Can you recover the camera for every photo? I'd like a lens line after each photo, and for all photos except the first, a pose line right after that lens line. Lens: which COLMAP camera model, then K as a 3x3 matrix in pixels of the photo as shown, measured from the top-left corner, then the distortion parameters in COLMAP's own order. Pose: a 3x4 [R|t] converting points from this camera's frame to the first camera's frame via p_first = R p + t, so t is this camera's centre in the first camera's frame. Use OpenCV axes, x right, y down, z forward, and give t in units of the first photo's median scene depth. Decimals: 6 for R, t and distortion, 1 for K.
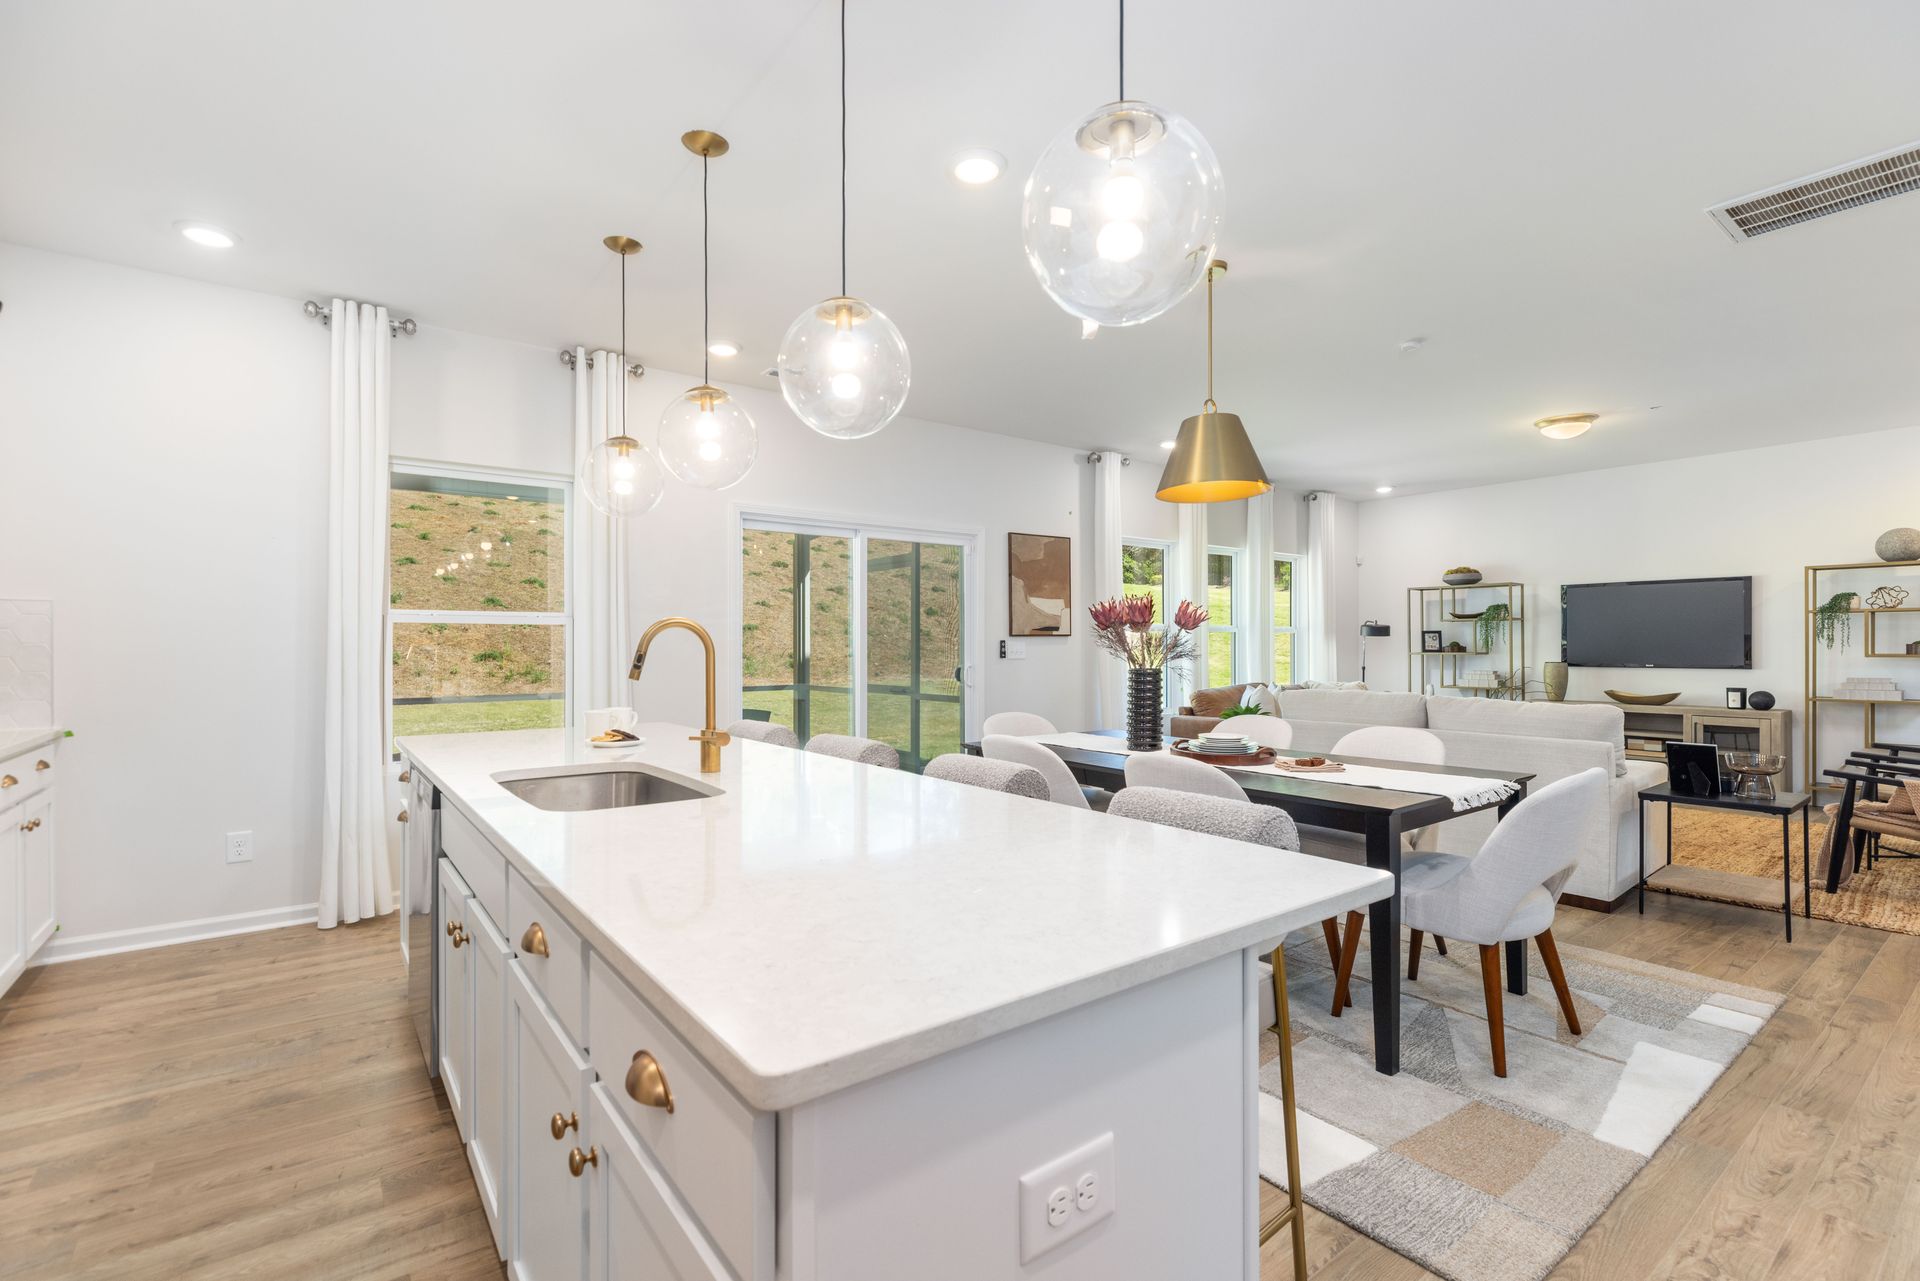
lens RADIAL K [[860.7, 0, 960.0], [0, 860.7, 640.5], [0, 0, 1]] dist [-0.001828, -0.000018]
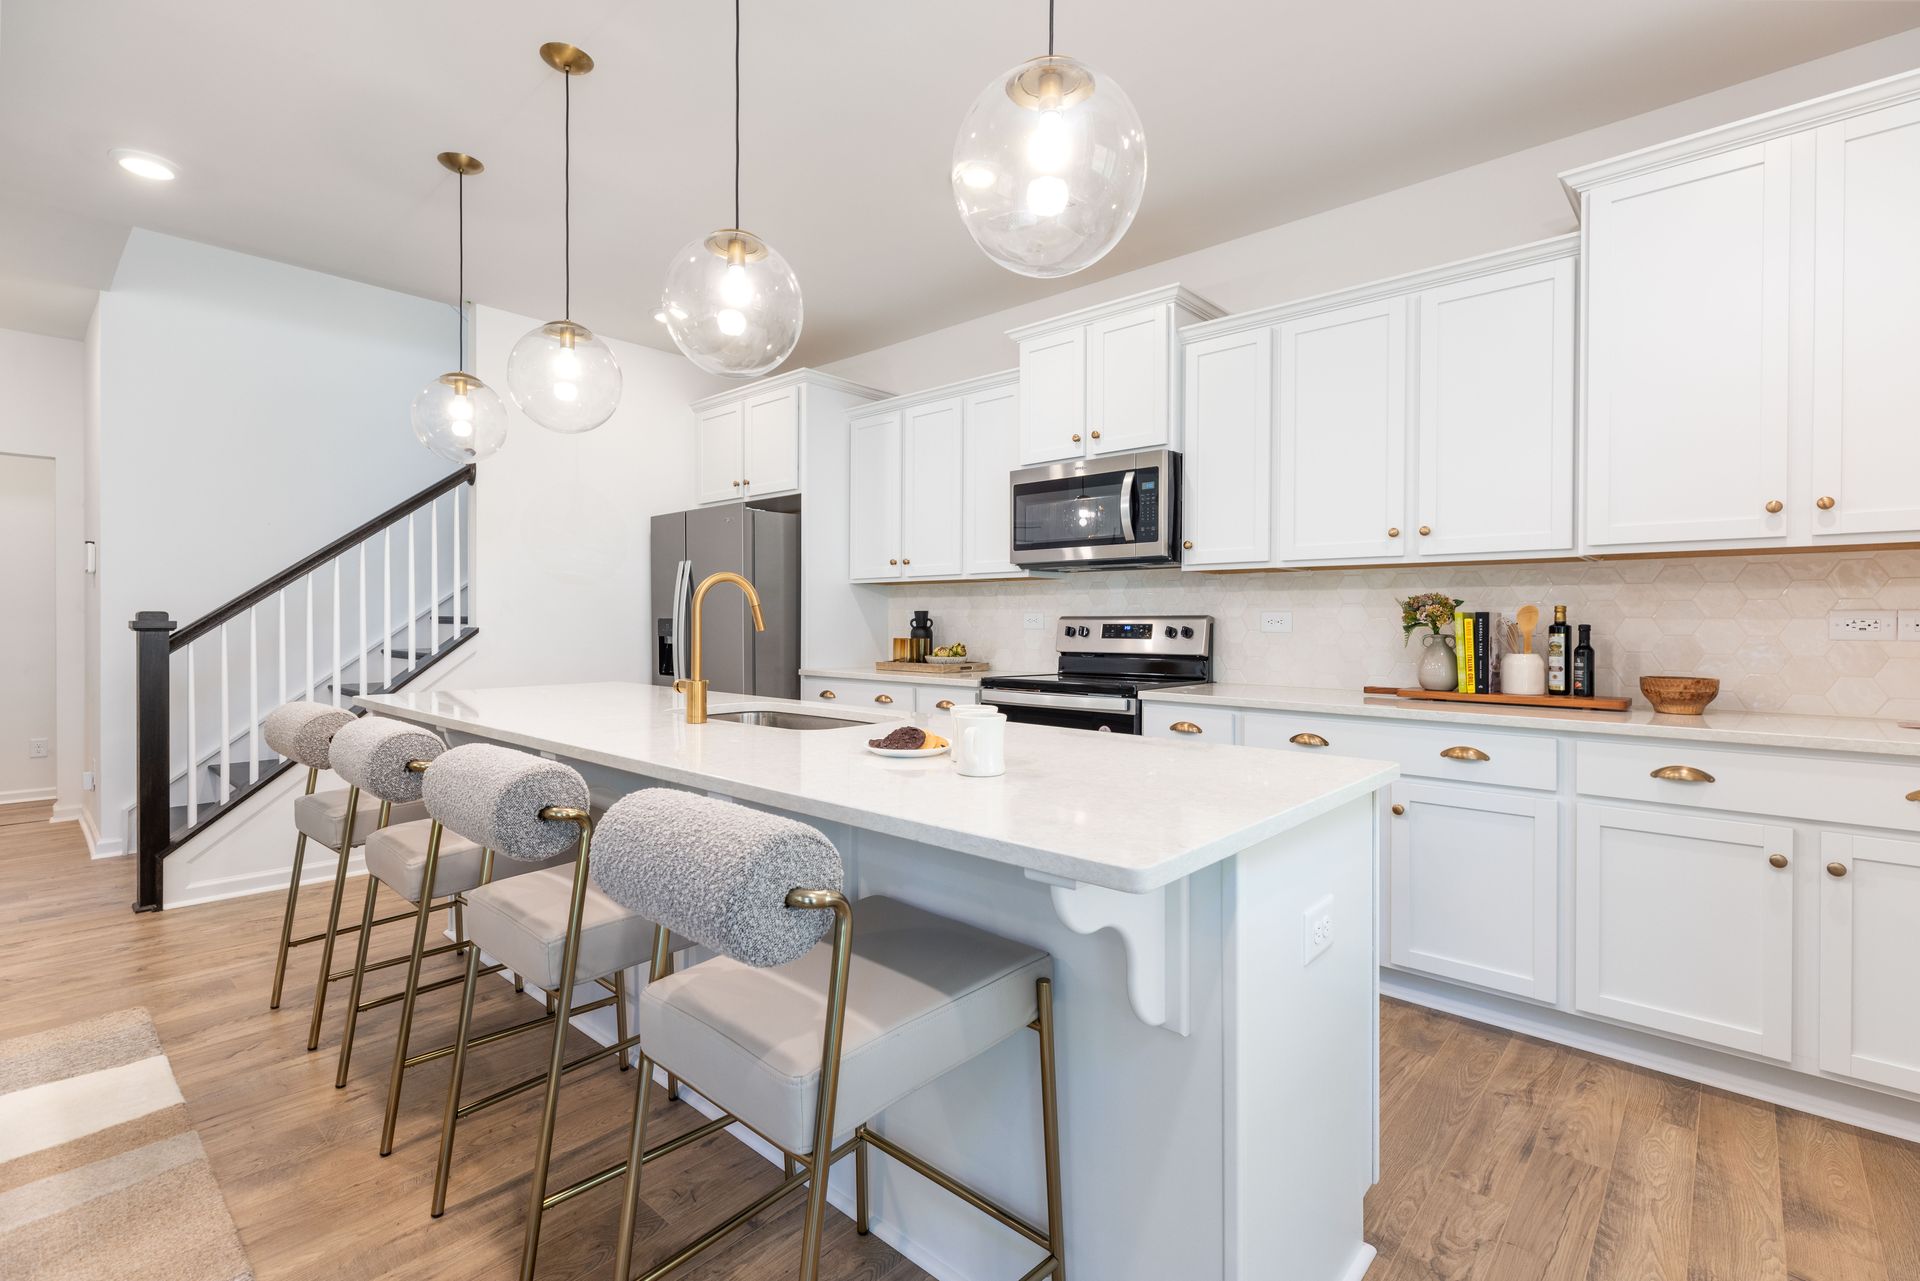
lens RADIAL K [[869.1, 0, 962.2], [0, 869.1, 609.1], [0, 0, 1]] dist [0.002309, 0.000202]
pose [[-0.983492, -0.003487, -0.180916, -0.145285], [0.000183, 0.999795, -0.020263, 0.014403], [0.180950, -0.019962, -0.983290, 0.734988]]
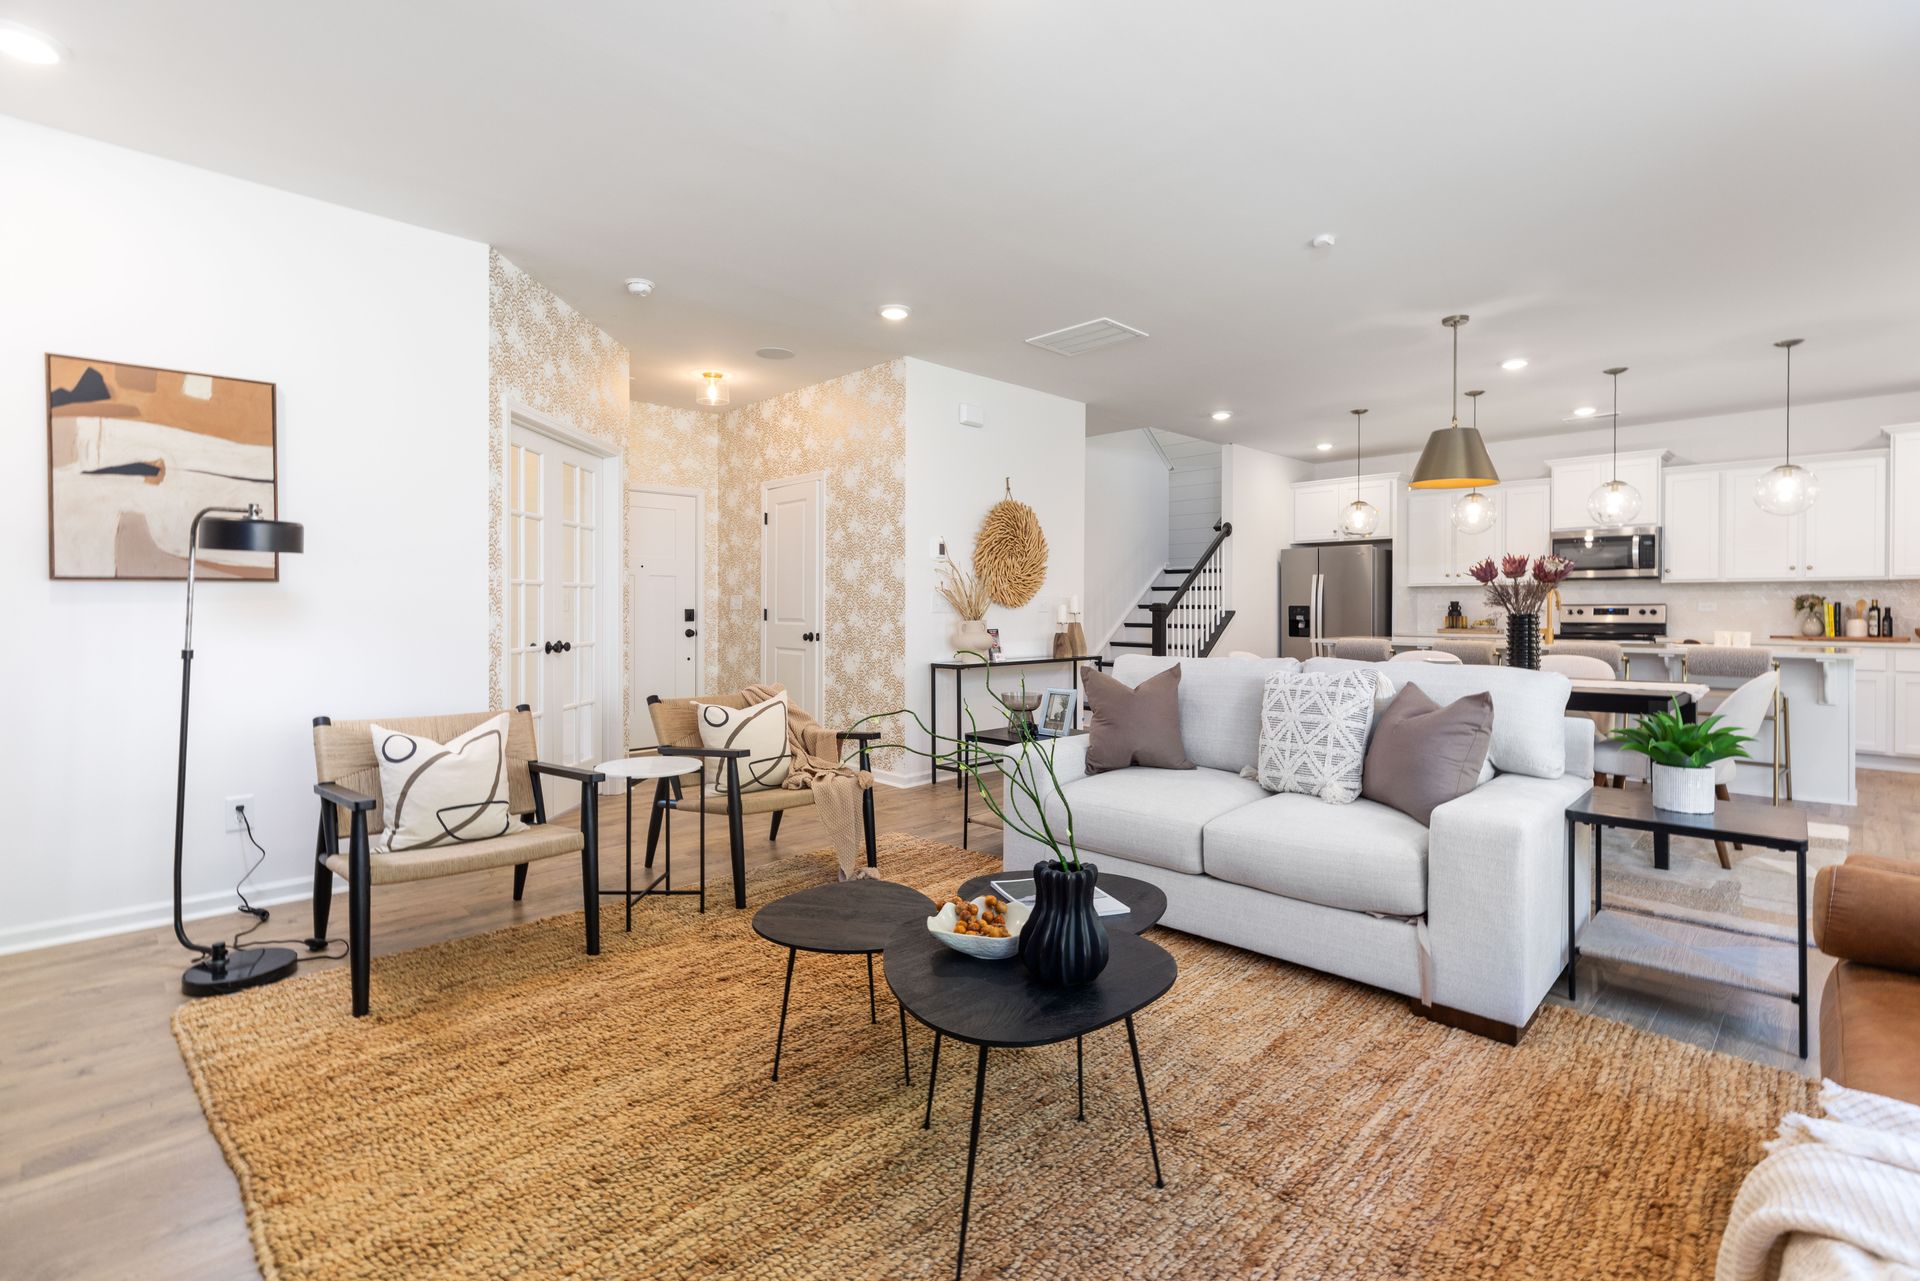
lens RADIAL K [[869.1, 0, 962.2], [0, 869.1, 609.1], [0, 0, 1]] dist [0.002309, 0.000202]
pose [[-0.993960, 0.001630, -0.109727, 0.682467], [0.002283, 0.999980, -0.005823, 0.019026], [0.109715, -0.006039, -0.993945, 1.277307]]
